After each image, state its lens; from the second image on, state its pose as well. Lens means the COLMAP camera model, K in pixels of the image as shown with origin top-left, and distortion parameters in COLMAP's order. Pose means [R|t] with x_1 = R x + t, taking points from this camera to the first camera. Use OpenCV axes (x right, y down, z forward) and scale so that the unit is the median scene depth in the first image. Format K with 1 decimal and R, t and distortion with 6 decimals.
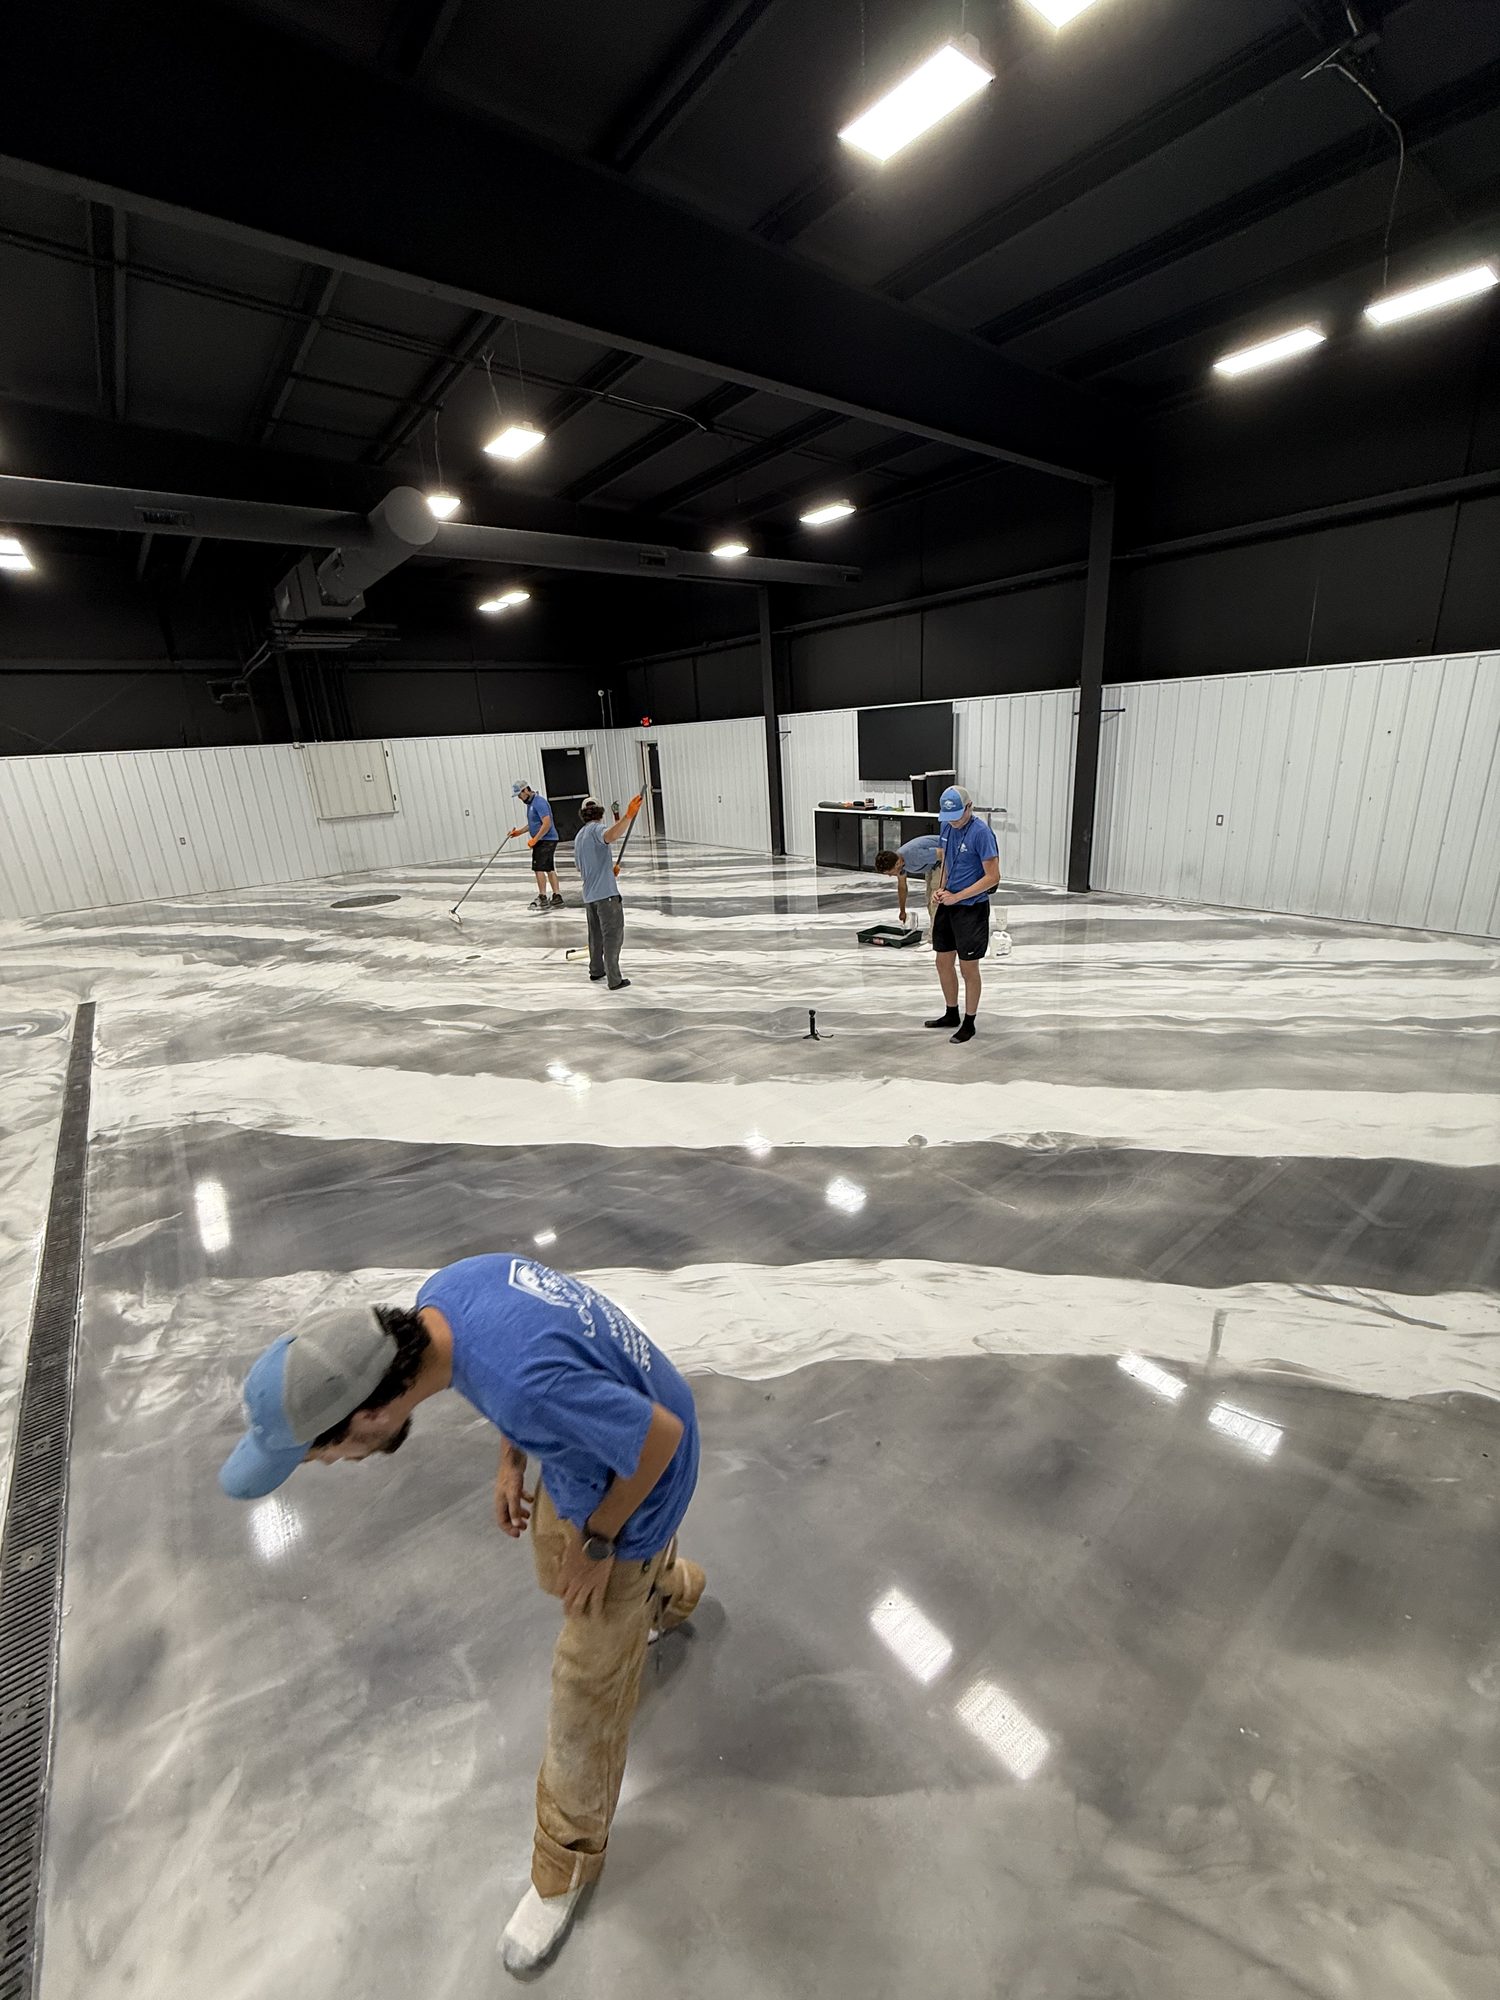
lens RADIAL K [[794.6, 0, 751.4], [0, 794.6, 991.7], [0, 0, 1]] dist [-0.002392, 0.000873]
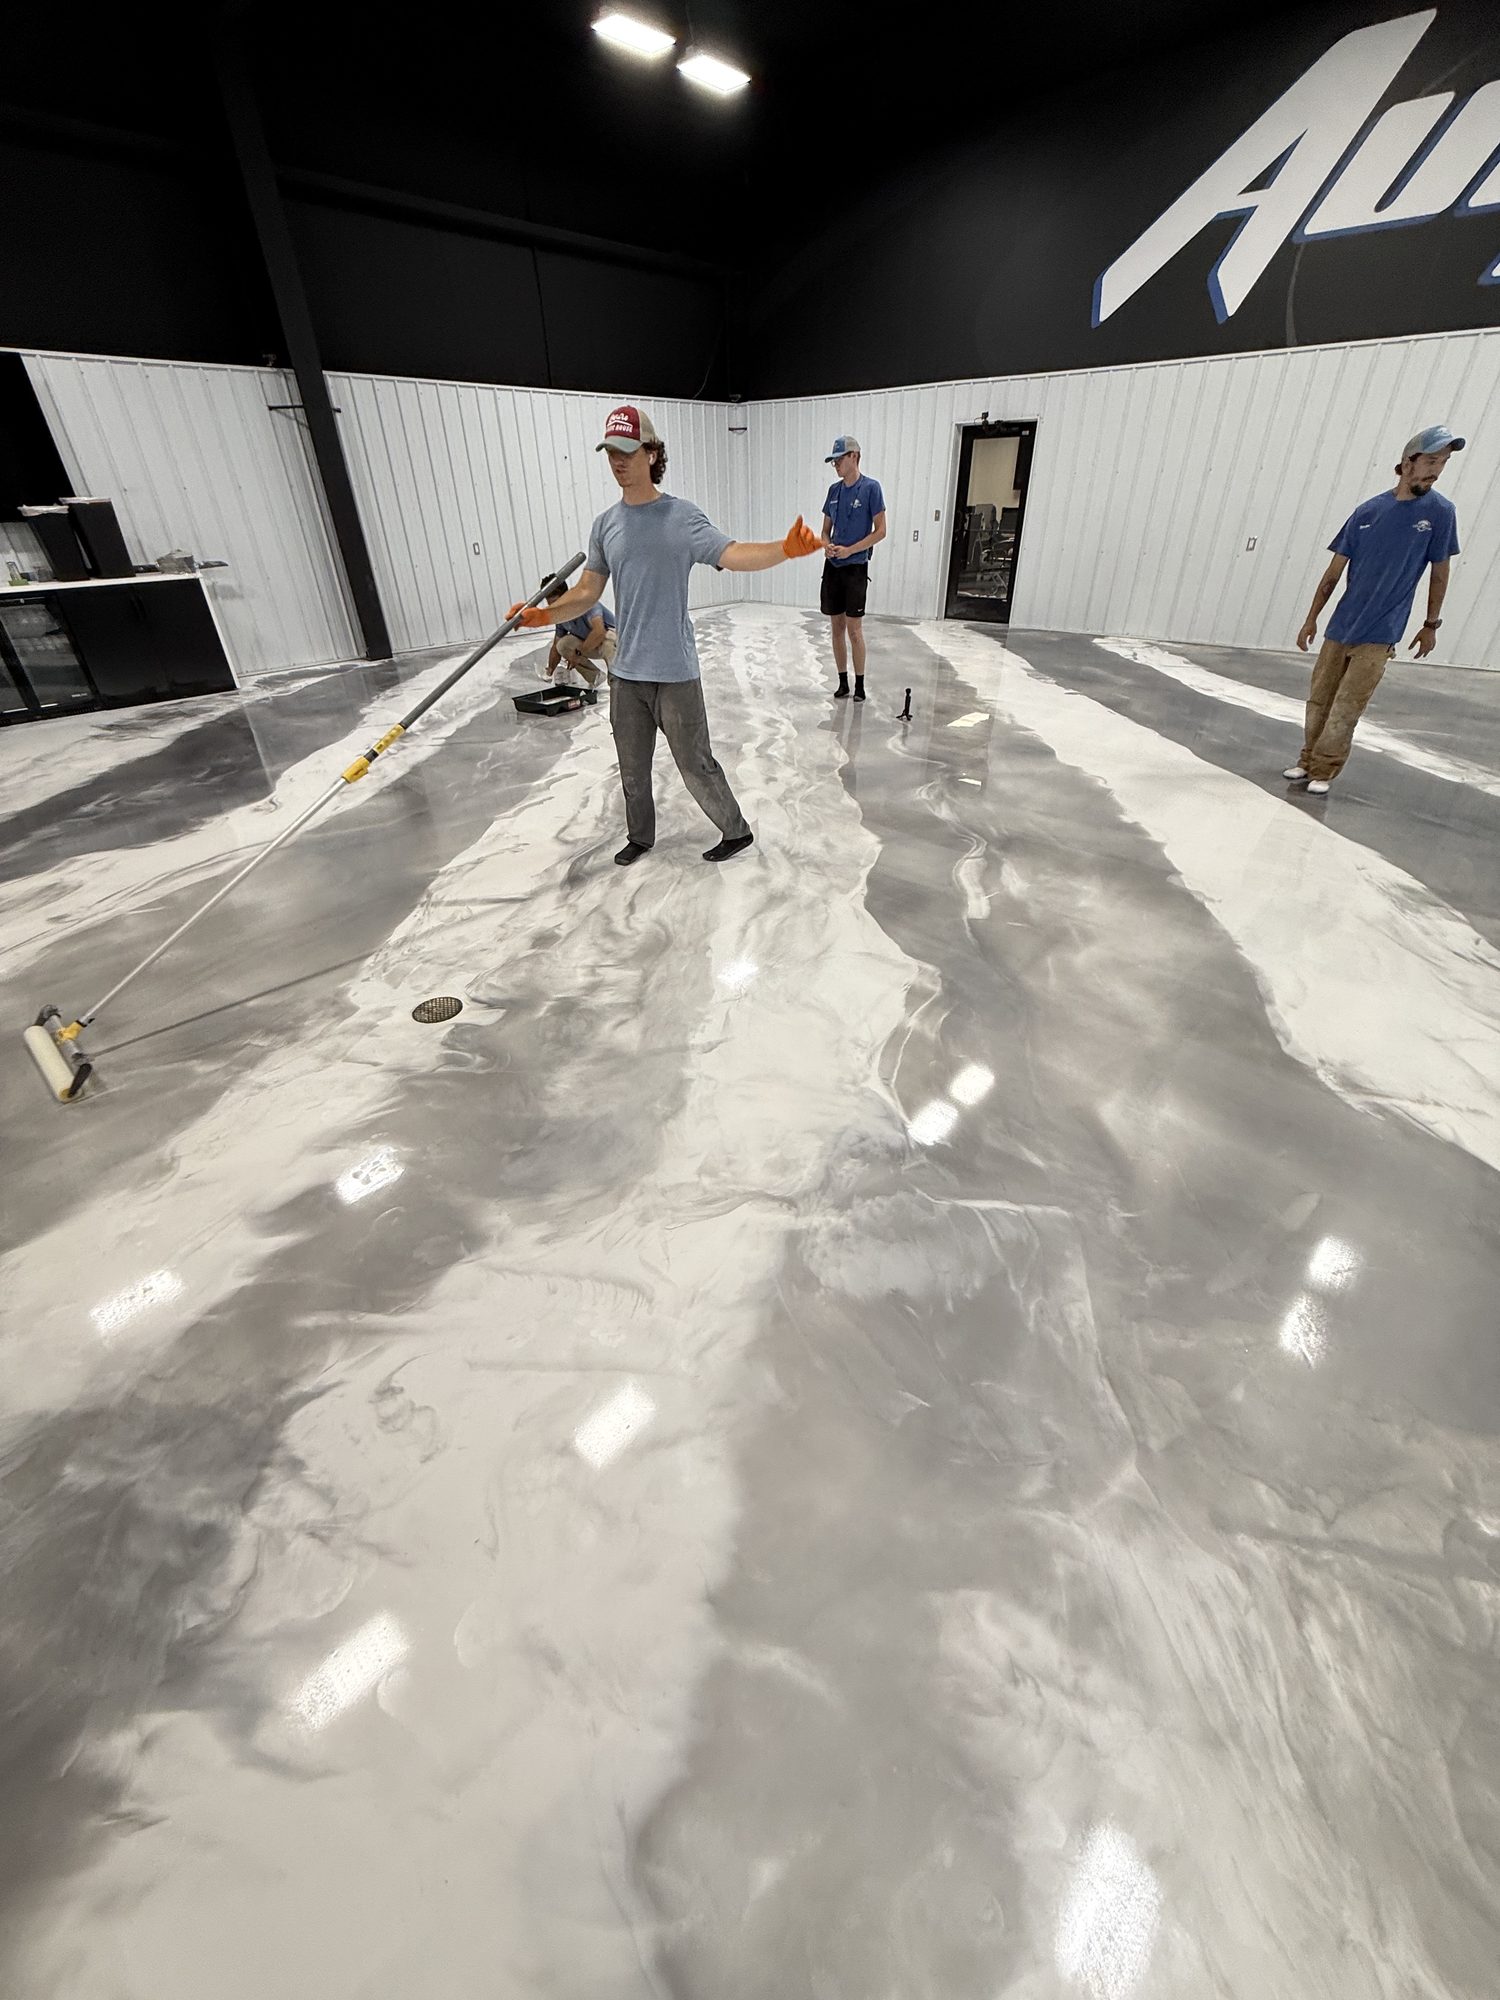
lens RADIAL K [[794.6, 0, 752.4], [0, 794.6, 990.2], [0, 0, 1]] dist [-0.002392, 0.000873]
pose [[-0.175647, -0.474693, 0.862447, -0.918450], [0.327121, 0.798144, 0.505923, -0.240374], [-0.928515, 0.370989, 0.015090, 1.267725]]
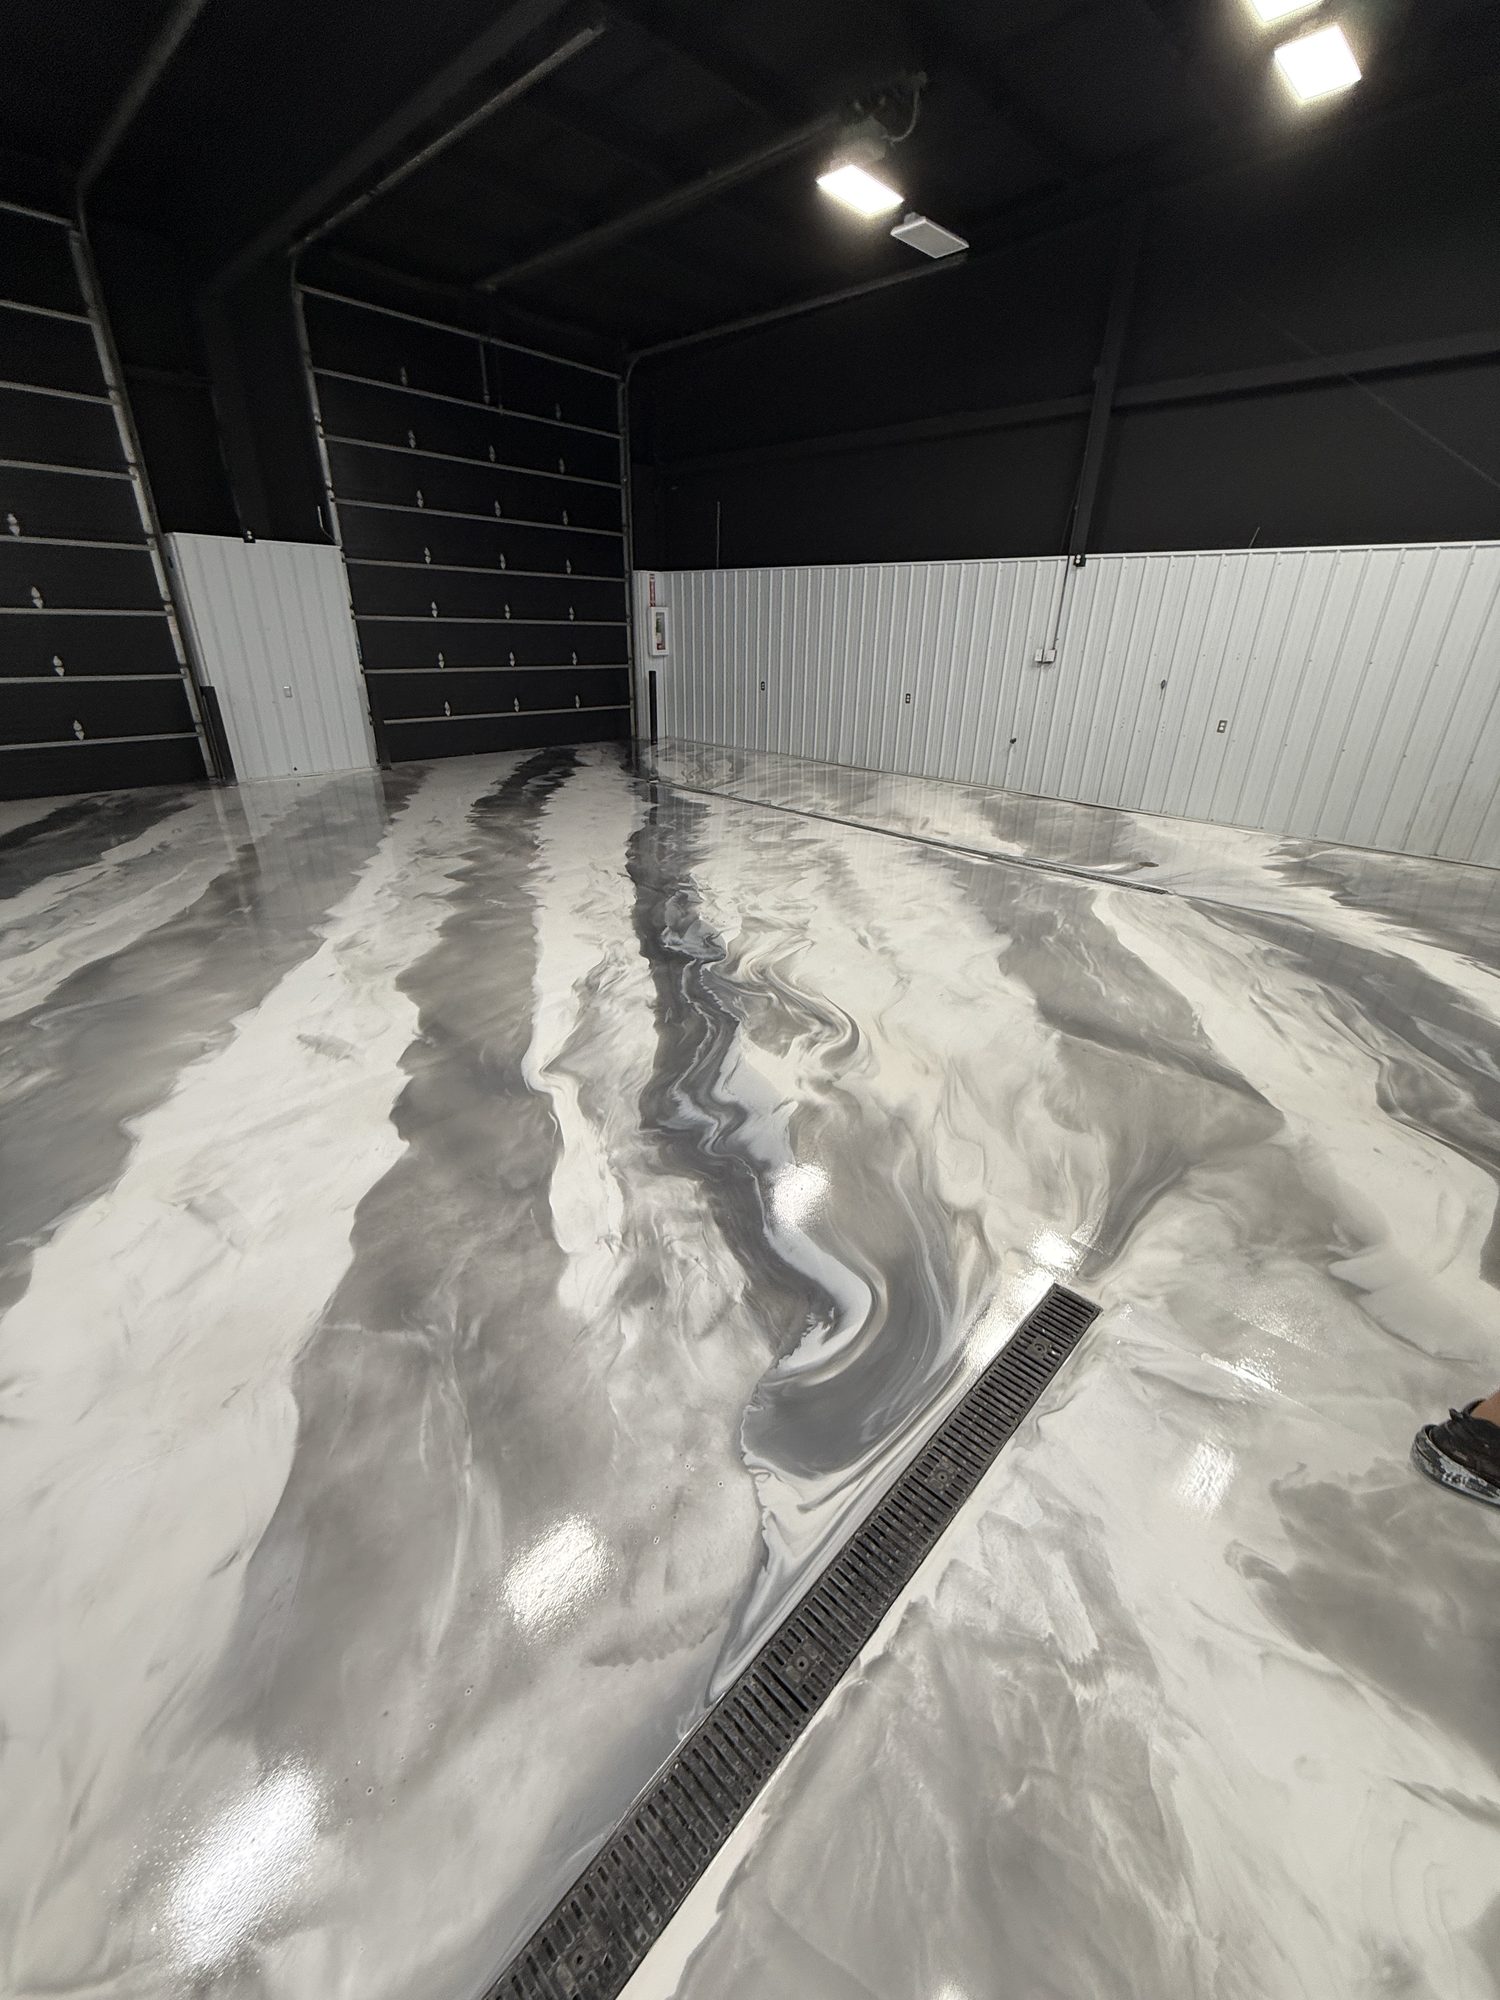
lens RADIAL K [[794.6, 0, 752.8], [0, 794.6, 995.7], [0, 0, 1]] dist [-0.002392, 0.000873]
pose [[0.155159, 0.470684, -0.868552, -0.849424], [-0.330743, 0.853211, 0.403286, -0.211205], [0.930879, 0.224694, 0.288058, 1.012138]]
